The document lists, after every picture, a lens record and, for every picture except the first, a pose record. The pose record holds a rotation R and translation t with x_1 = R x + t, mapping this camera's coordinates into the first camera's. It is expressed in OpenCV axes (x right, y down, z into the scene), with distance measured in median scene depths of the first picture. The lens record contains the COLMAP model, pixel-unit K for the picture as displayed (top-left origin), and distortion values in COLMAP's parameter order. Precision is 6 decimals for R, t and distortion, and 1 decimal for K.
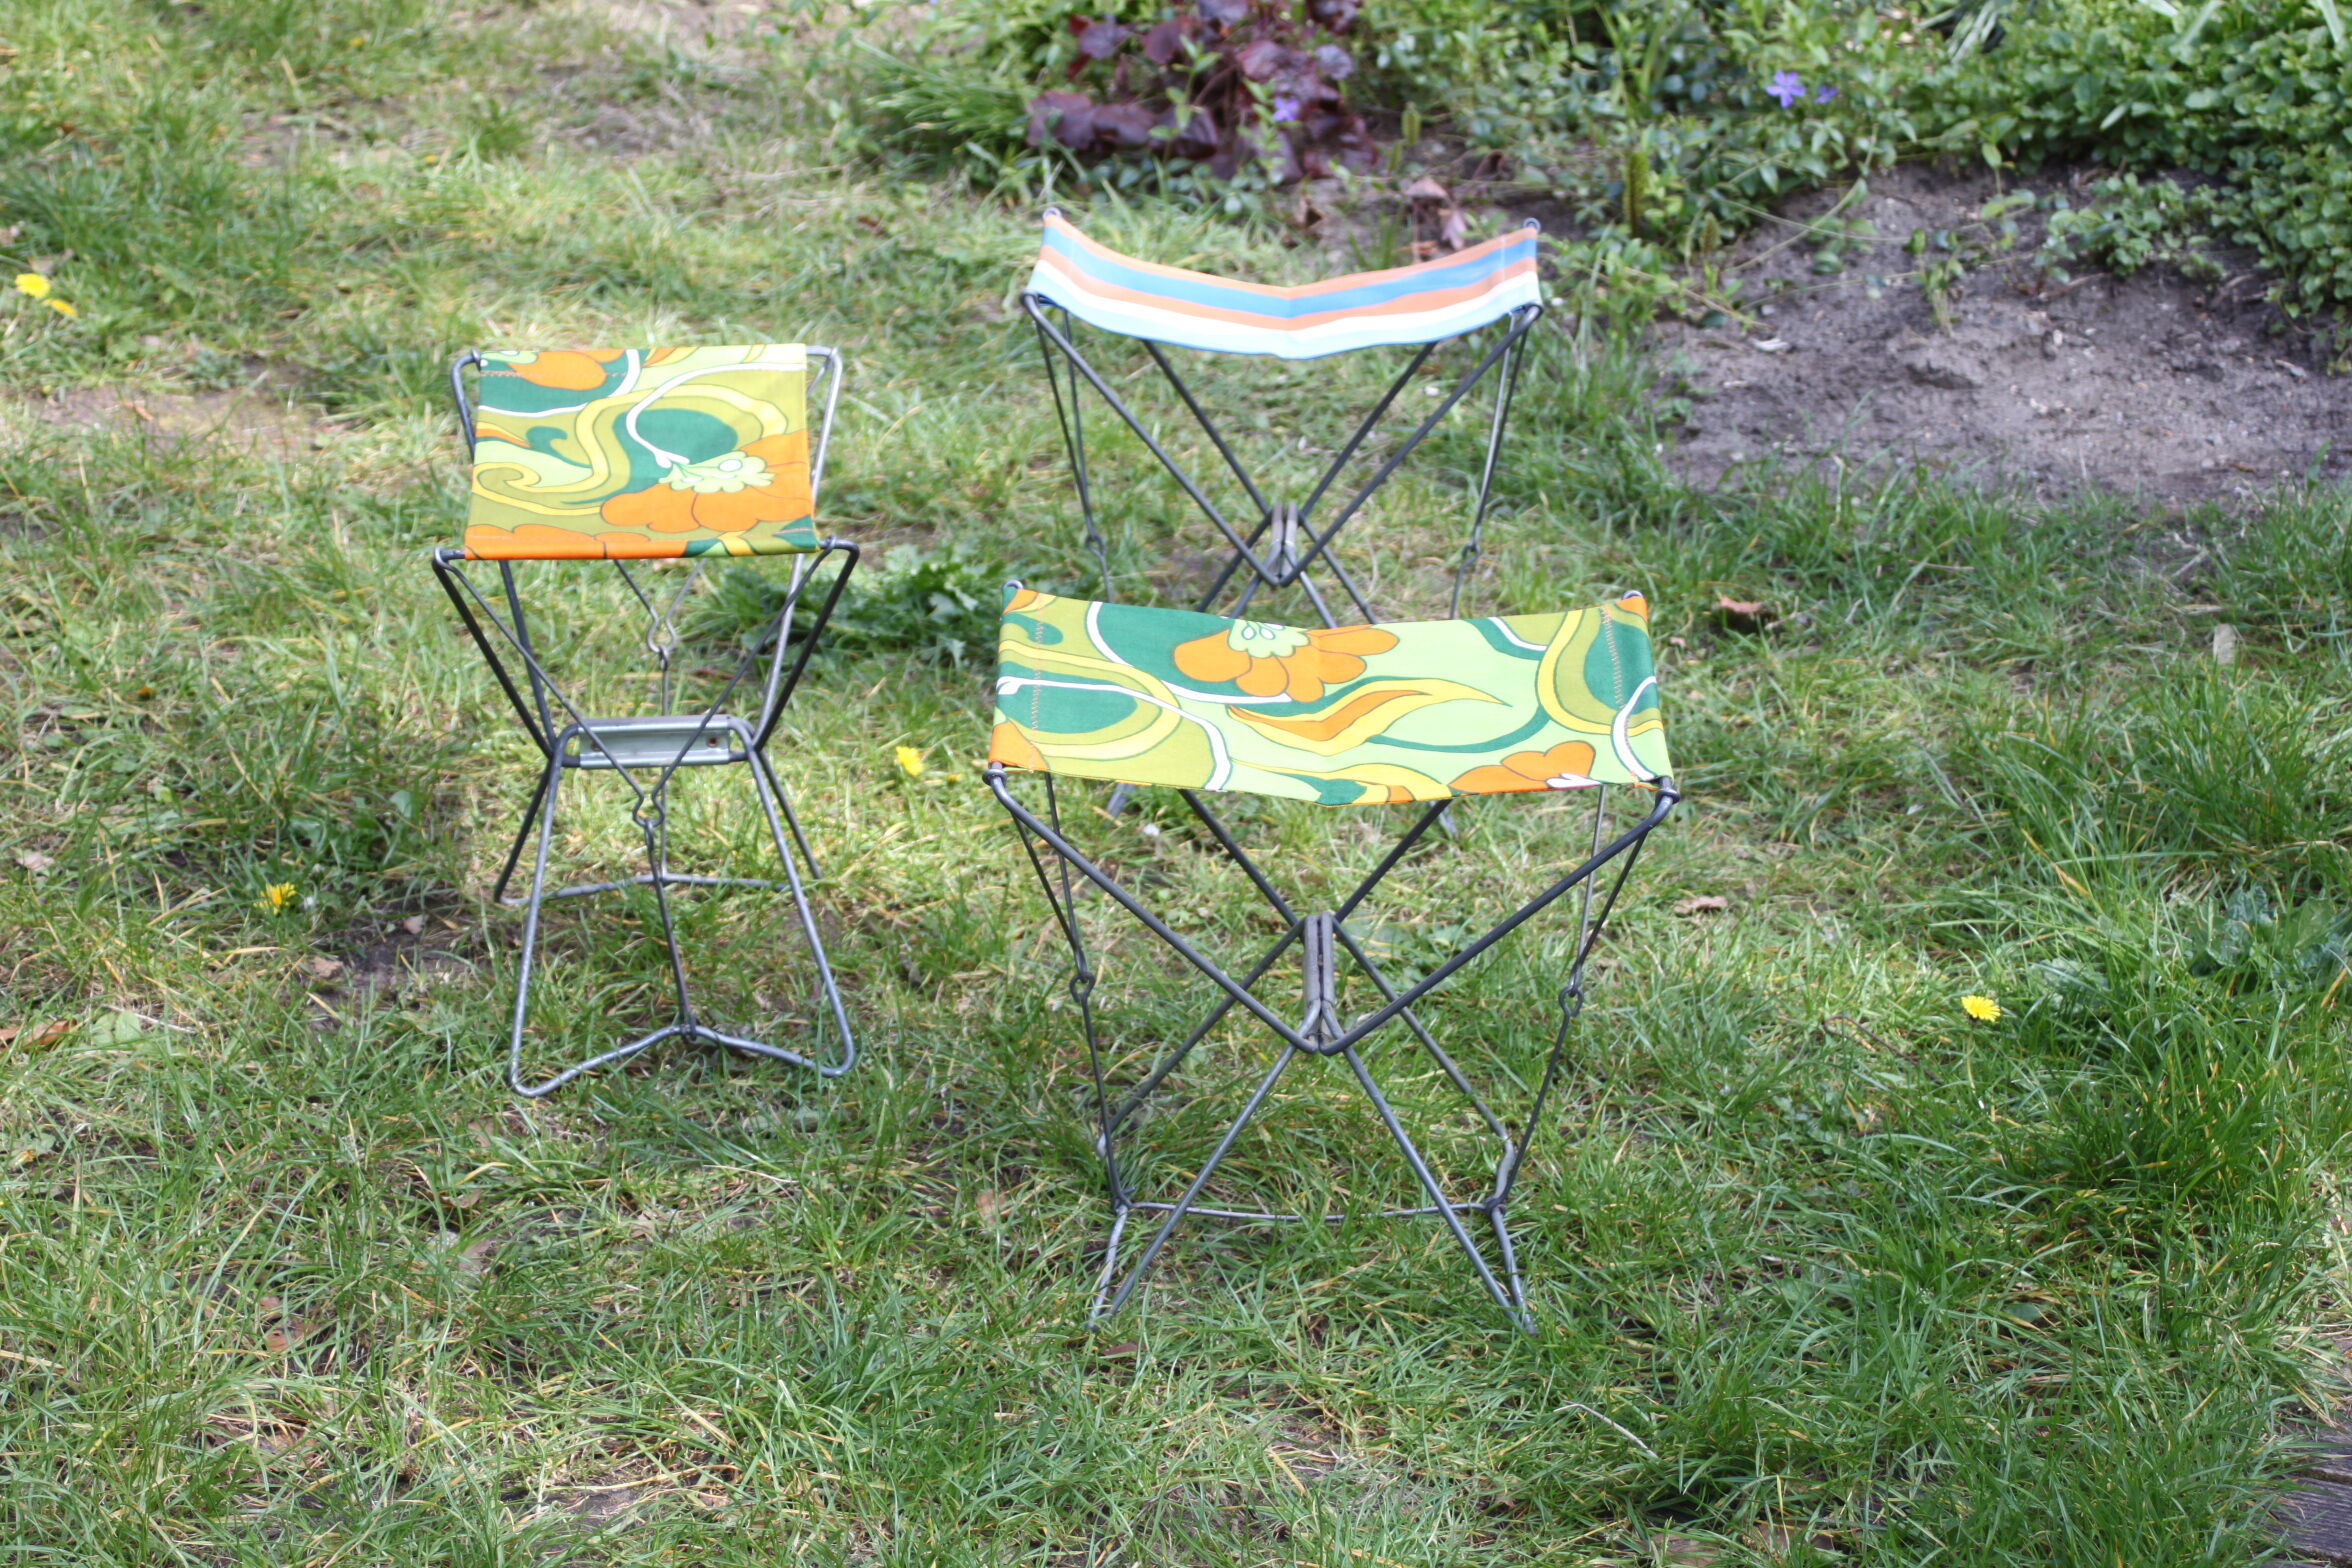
lens RADIAL K [[5200.0, 0, 1182.2], [0, 5200.0, 766.1], [0, 0, 1]] dist [0.061458, 0.000000]
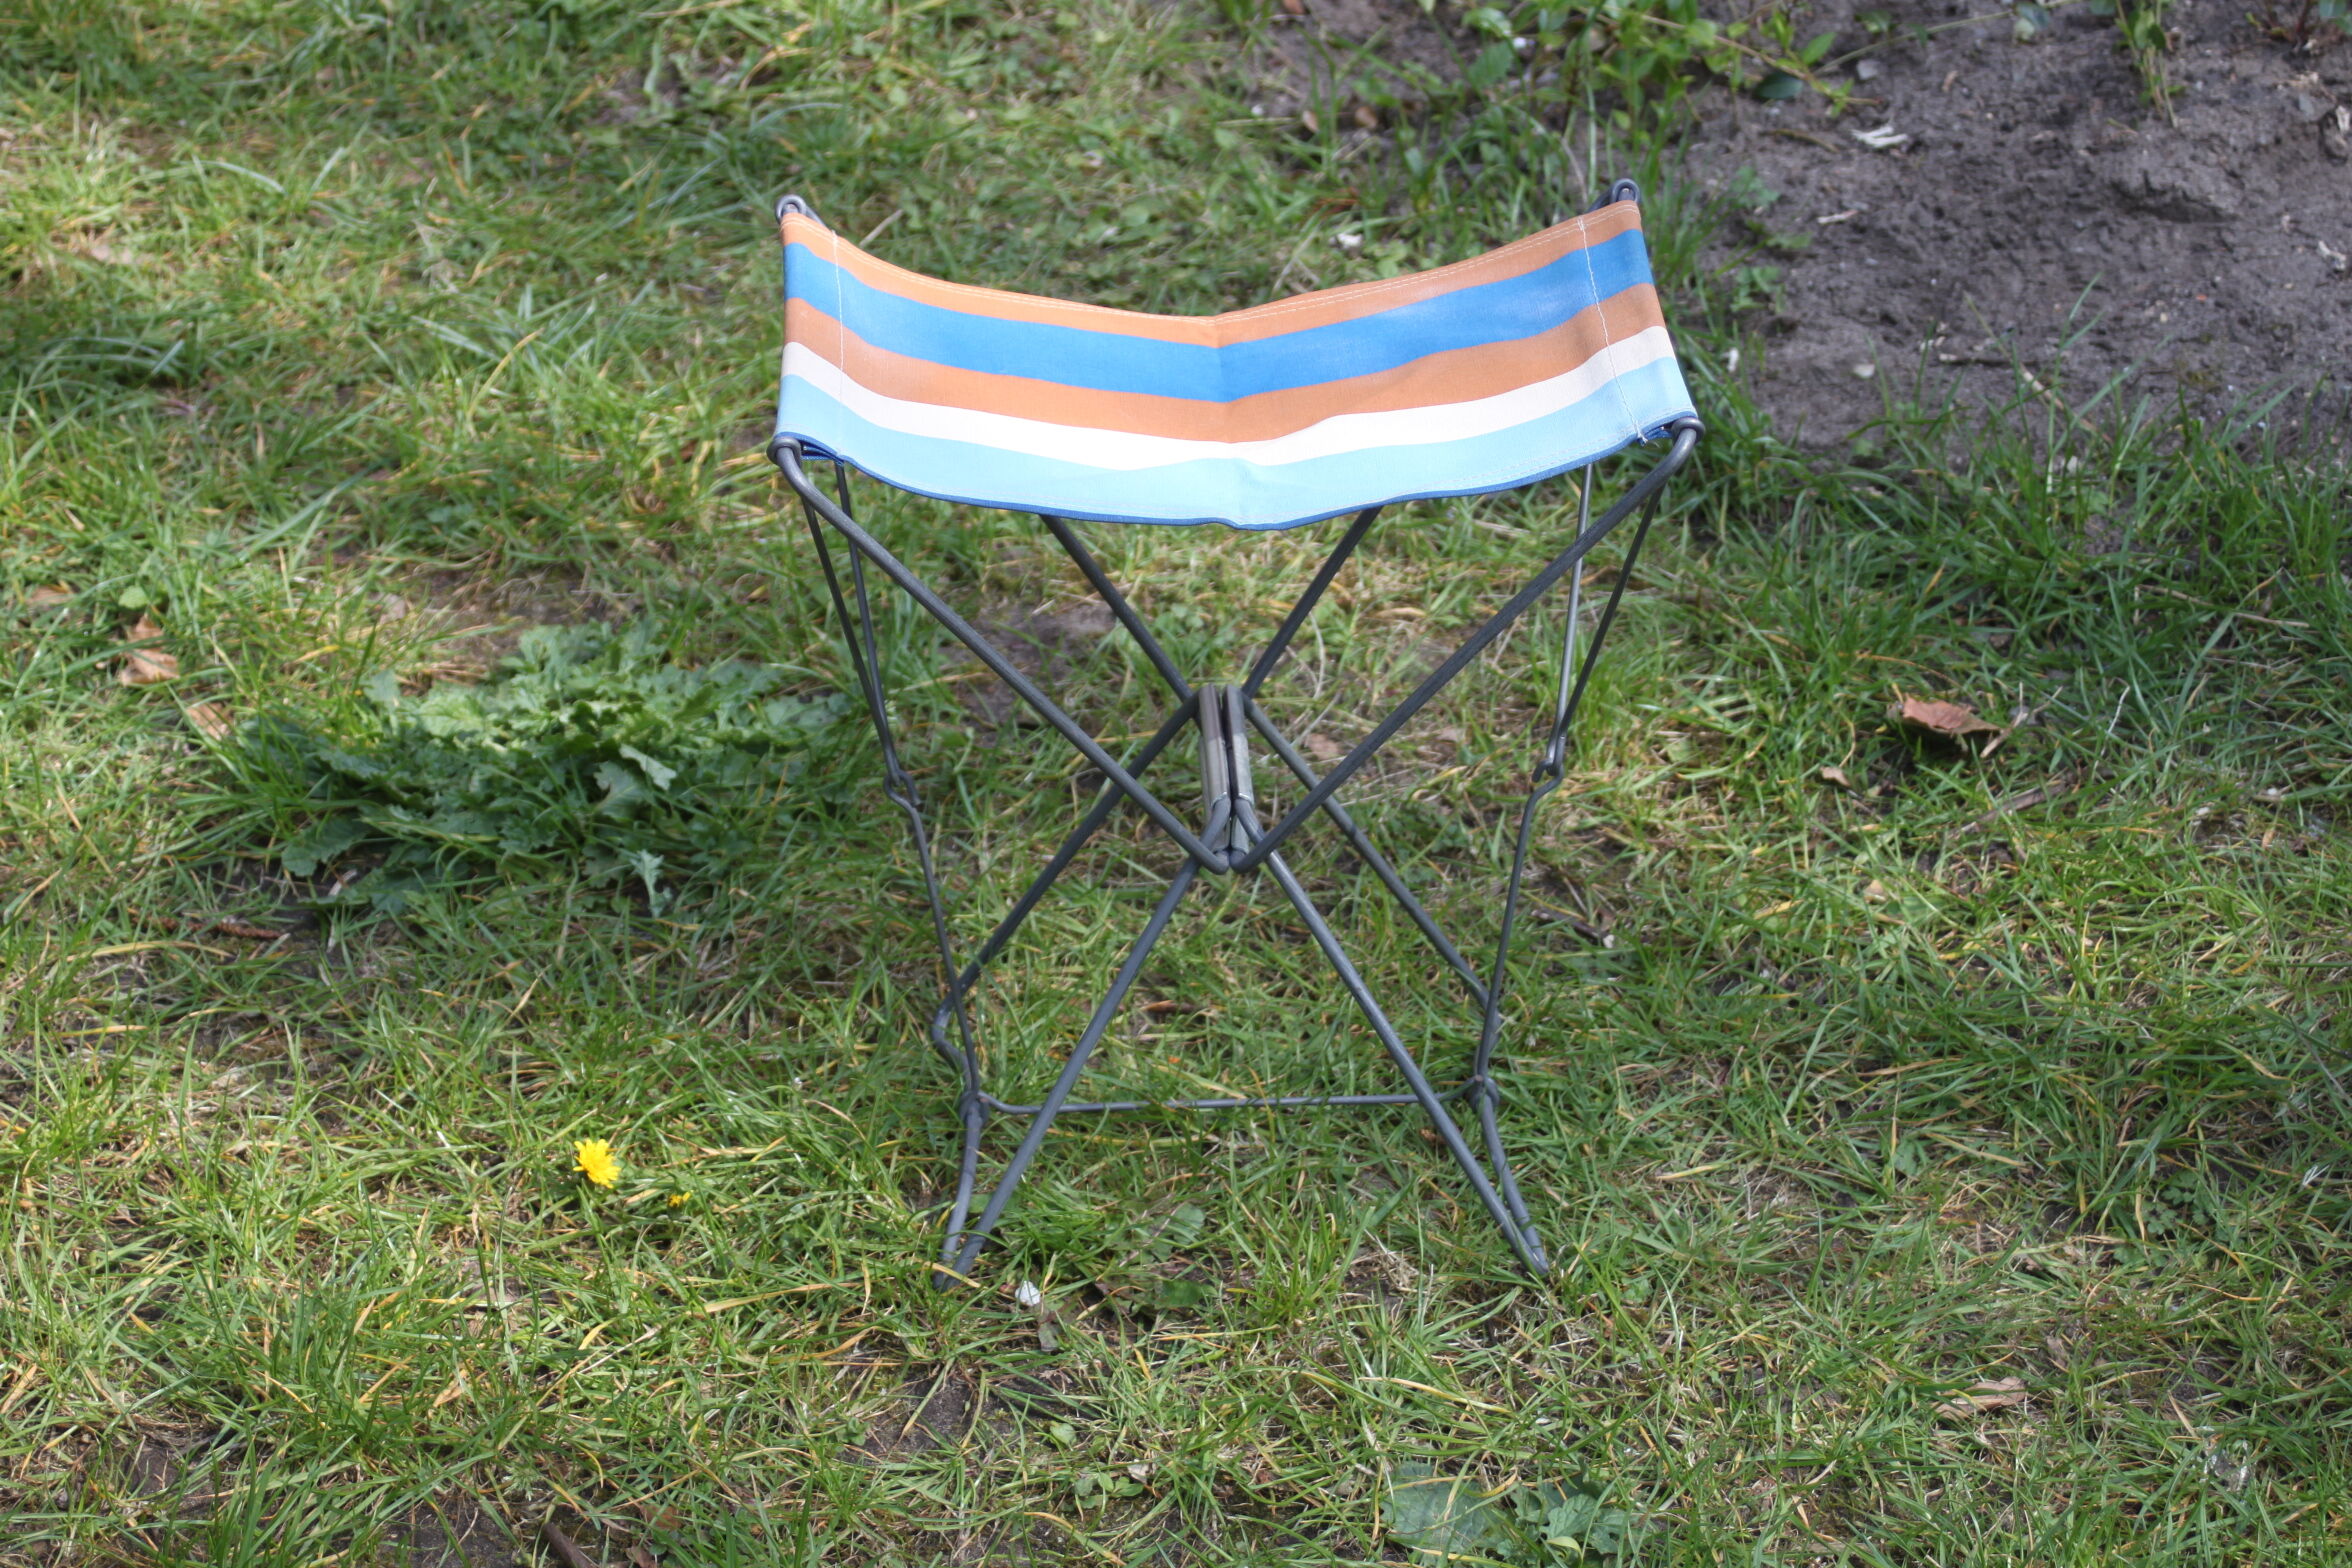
lens RADIAL K [[5912.6, 0, 1174.1], [0, 5912.6, 783.5], [0, 0, 1]] dist [0.141787, 0.000000]
pose [[0.995947, -0.053954, 0.071966, -0.028305], [0.042309, 0.987084, 0.154514, -0.120290], [-0.079373, -0.150843, 0.985366, 0.292442]]
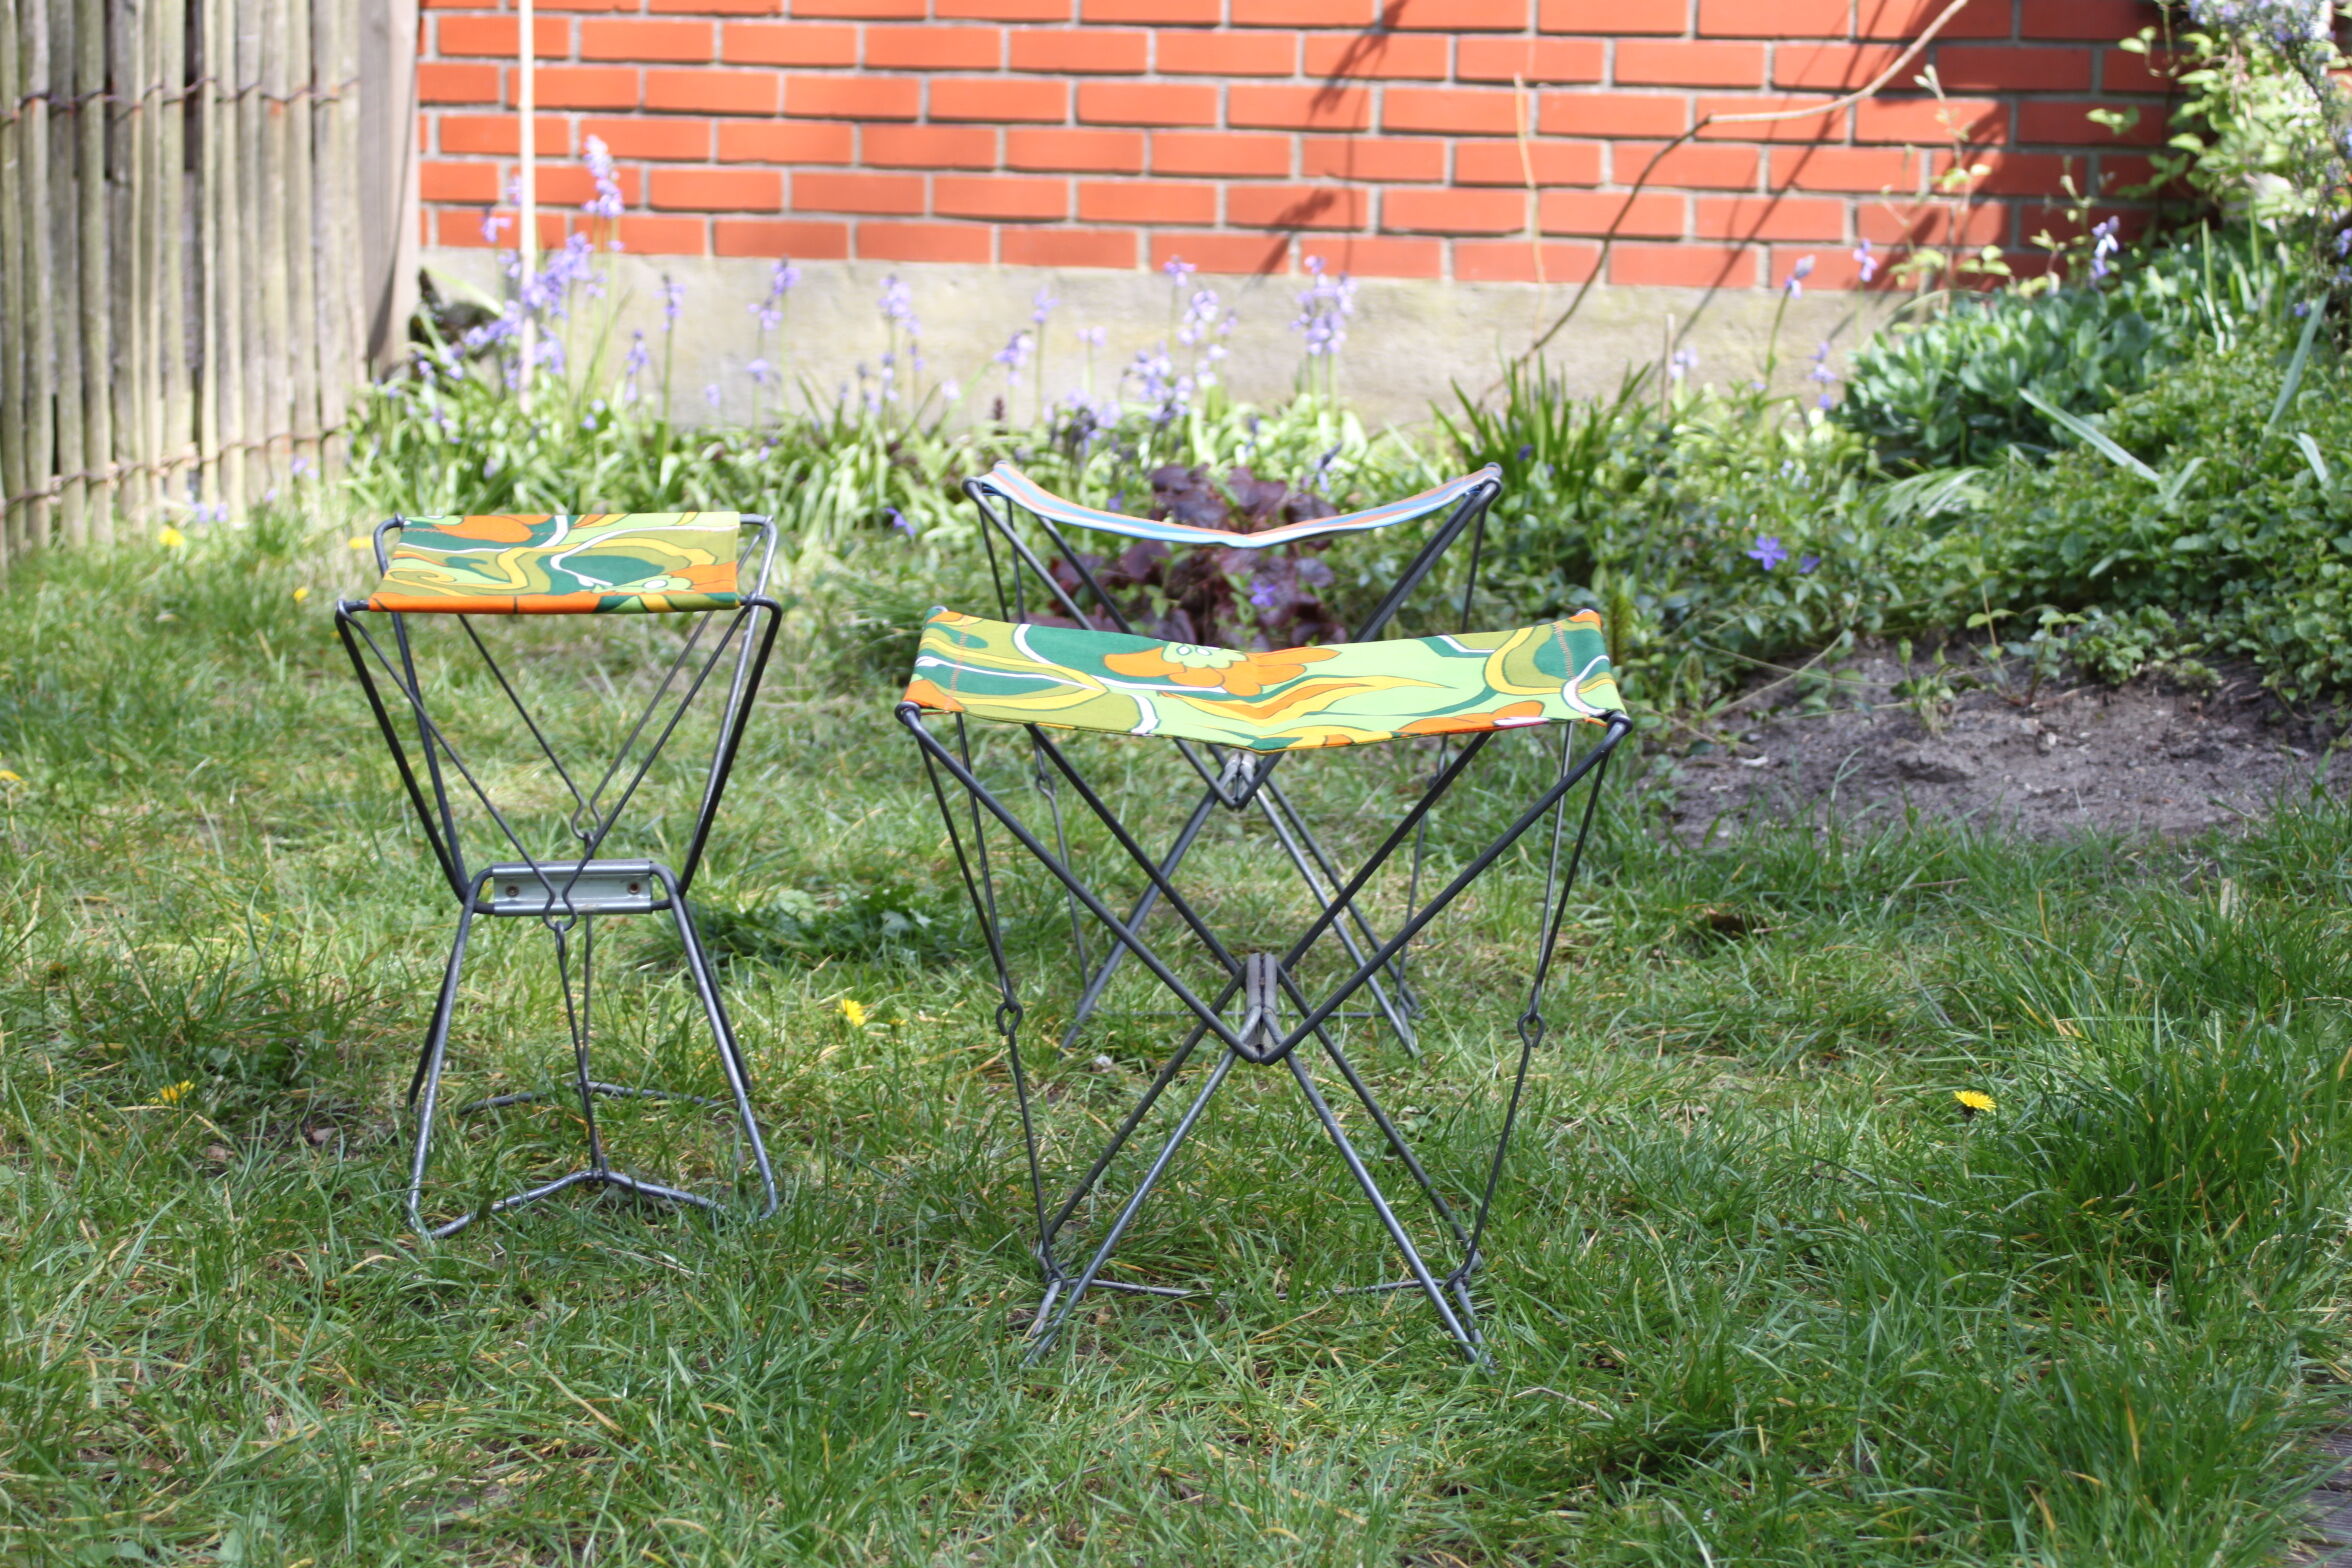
lens RADIAL K [[5200.0, 0, 1176.9], [0, 5200.0, 768.5], [0, 0, 1]] dist [0.061458, 0.000000]
pose [[0.999894, -0.010179, -0.010427, 0.014733], [0.007390, 0.970946, -0.239183, 0.155042], [0.012559, 0.239080, 0.970919, 0.054378]]
